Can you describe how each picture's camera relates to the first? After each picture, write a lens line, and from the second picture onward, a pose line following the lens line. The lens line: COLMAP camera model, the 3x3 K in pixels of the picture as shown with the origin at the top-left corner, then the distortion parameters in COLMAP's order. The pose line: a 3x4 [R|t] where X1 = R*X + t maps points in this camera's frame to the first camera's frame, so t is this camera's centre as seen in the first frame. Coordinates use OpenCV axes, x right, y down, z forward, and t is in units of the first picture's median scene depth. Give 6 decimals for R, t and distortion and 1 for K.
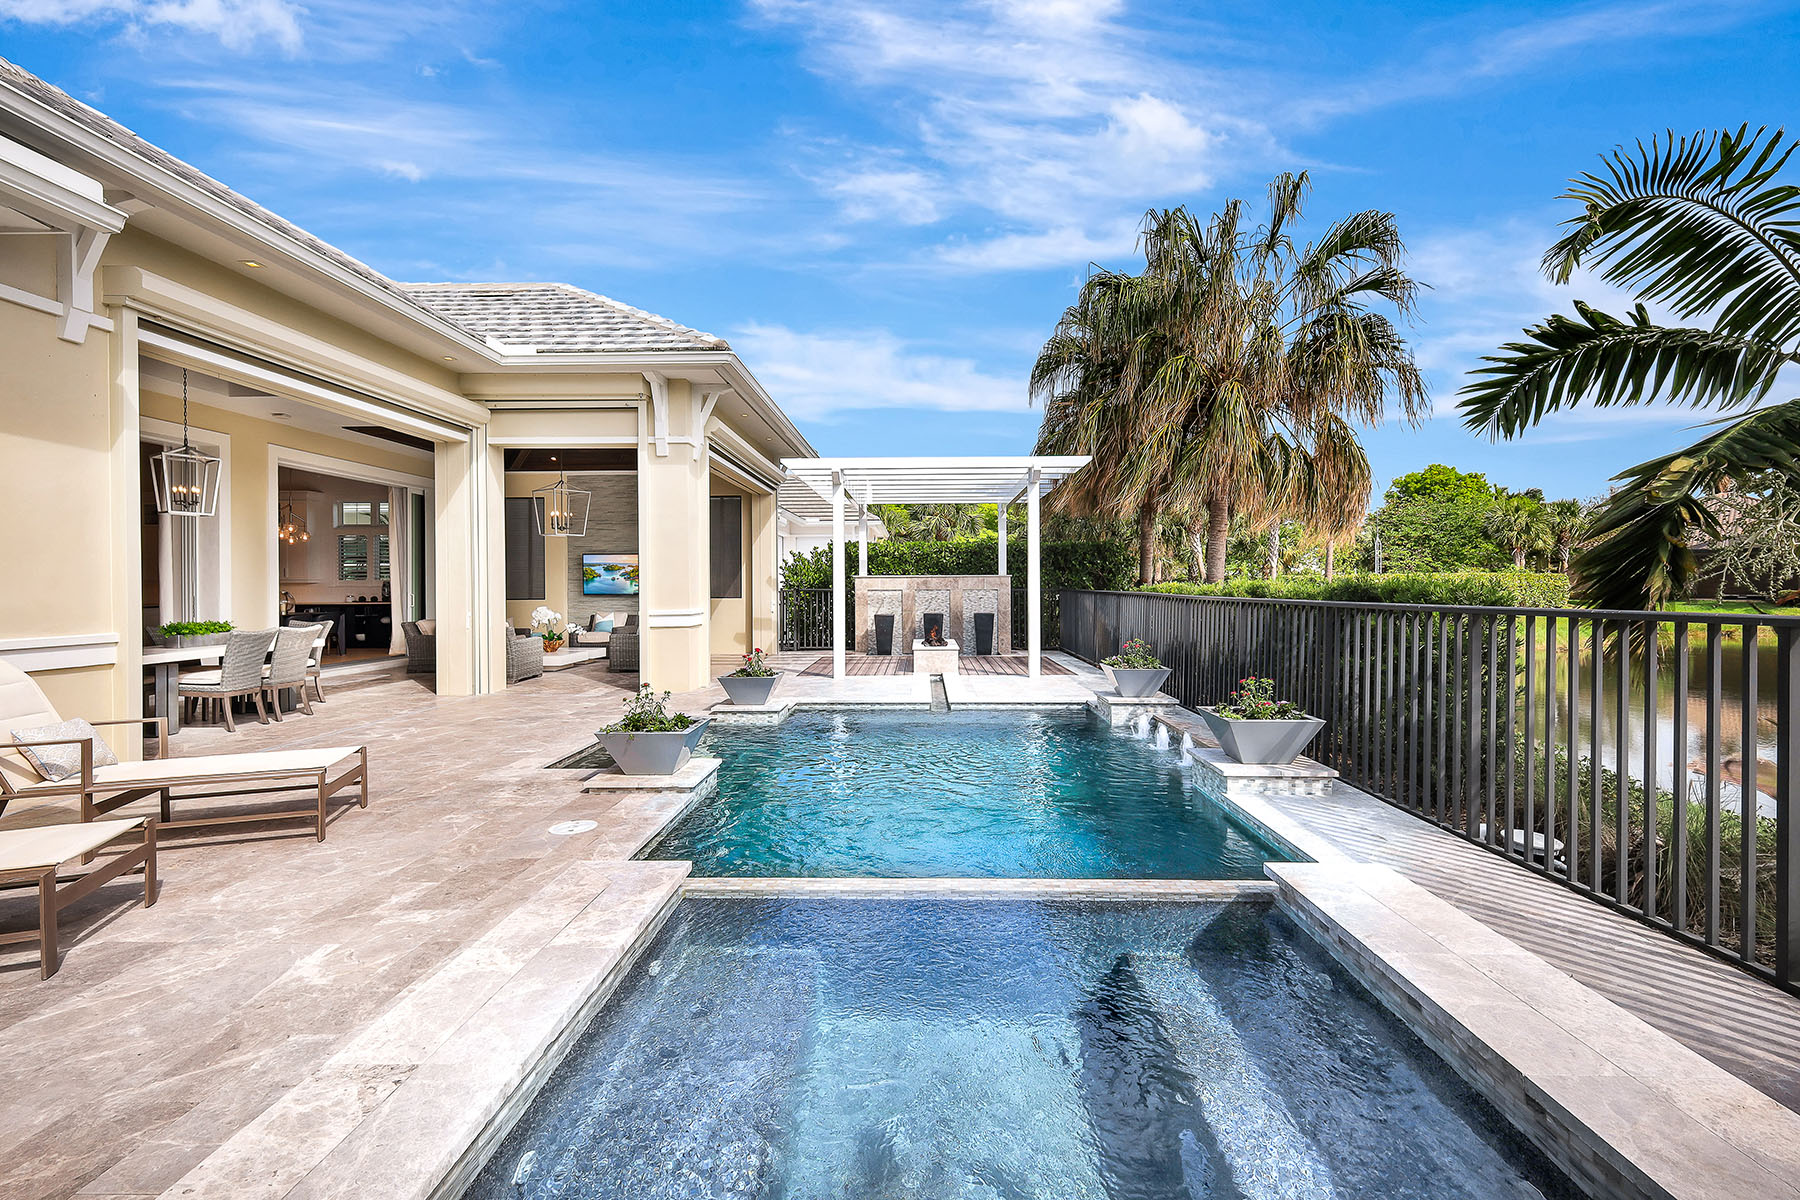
lens RADIAL K [[797.3, 0, 900.0], [0, 797.3, 600.0], [0, 0, 1]] dist [0.003179, 0.000268]
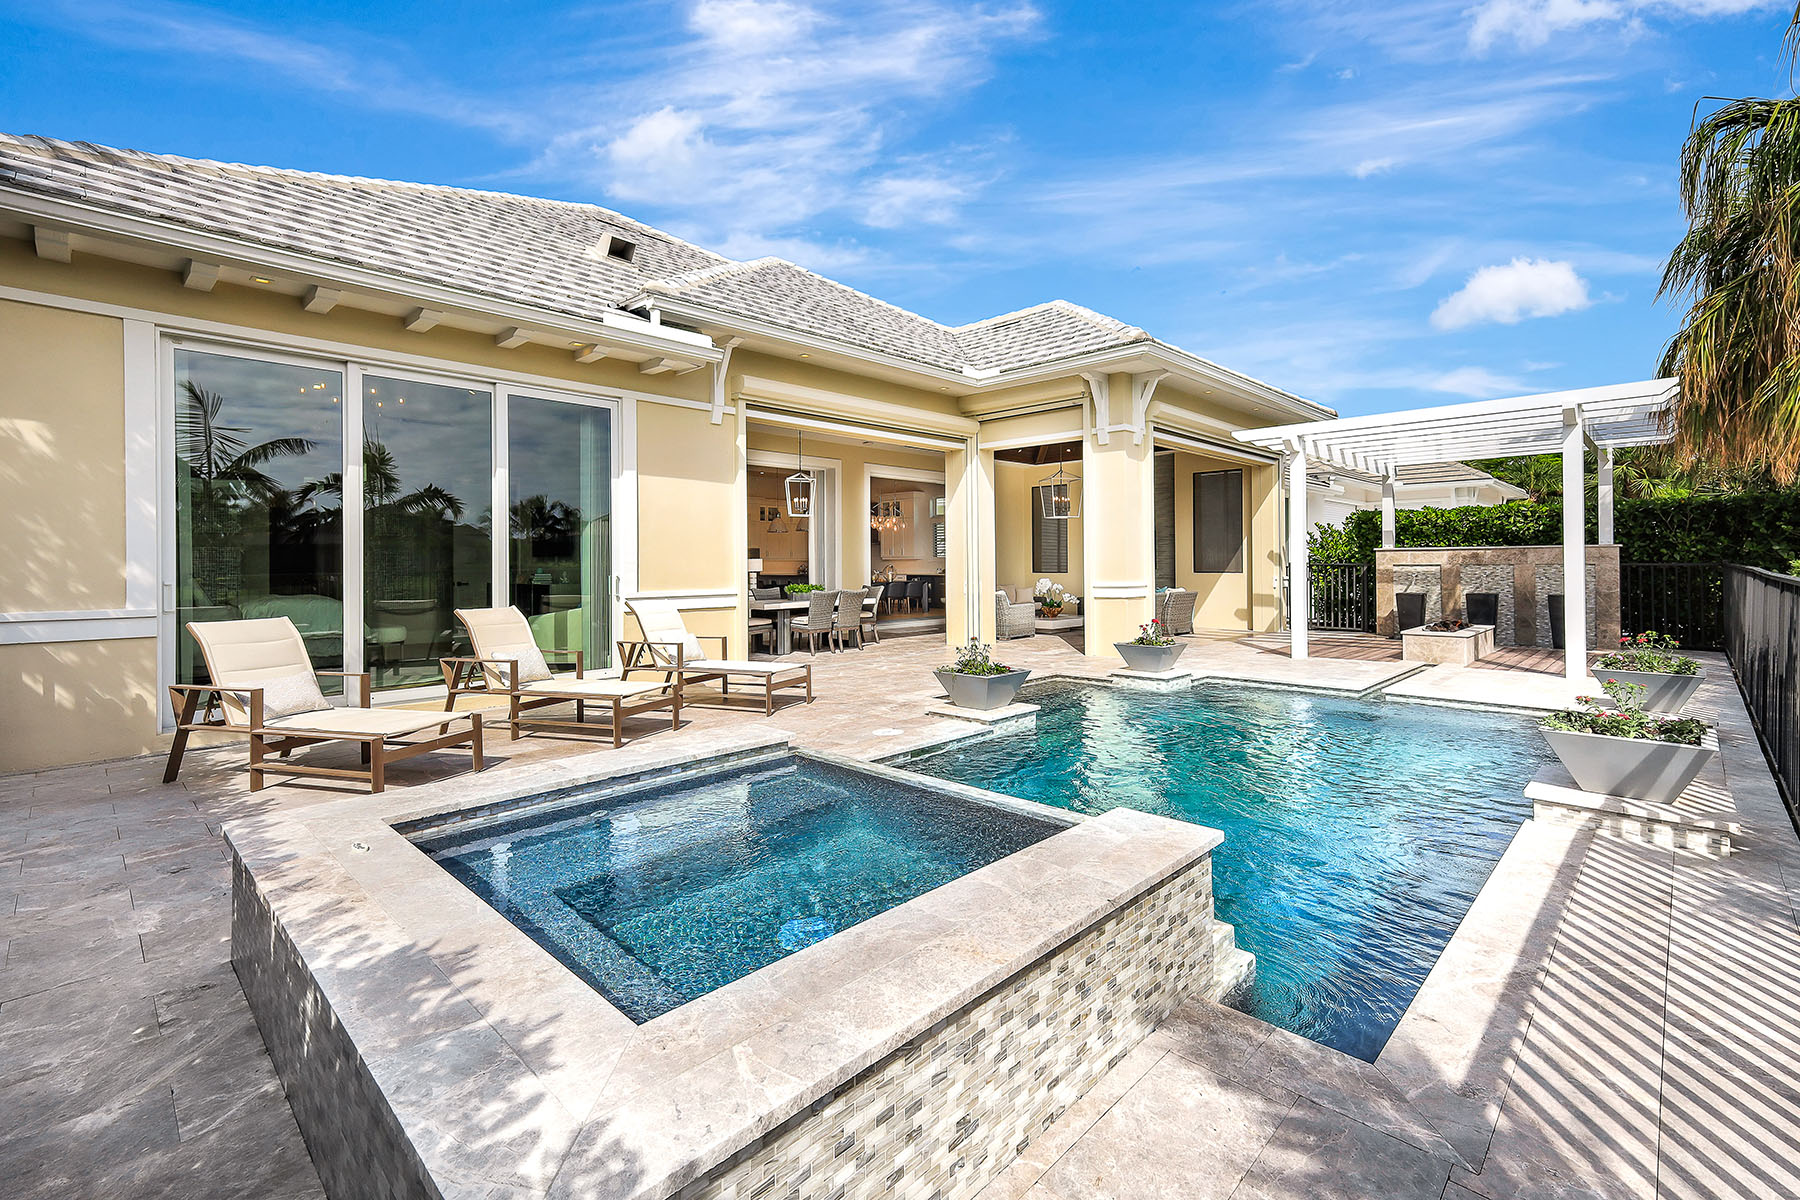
lens RADIAL K [[792.5, 0, 902.9], [0, 792.5, 560.6], [0, 0, 1]] dist [0.022805, 0.000399]
pose [[0.737365, -0.002613, -0.675490, 0.268169], [-0.010212, 0.999835, -0.015015, 0.001841], [0.675417, 0.017970, 0.737217, -0.008149]]
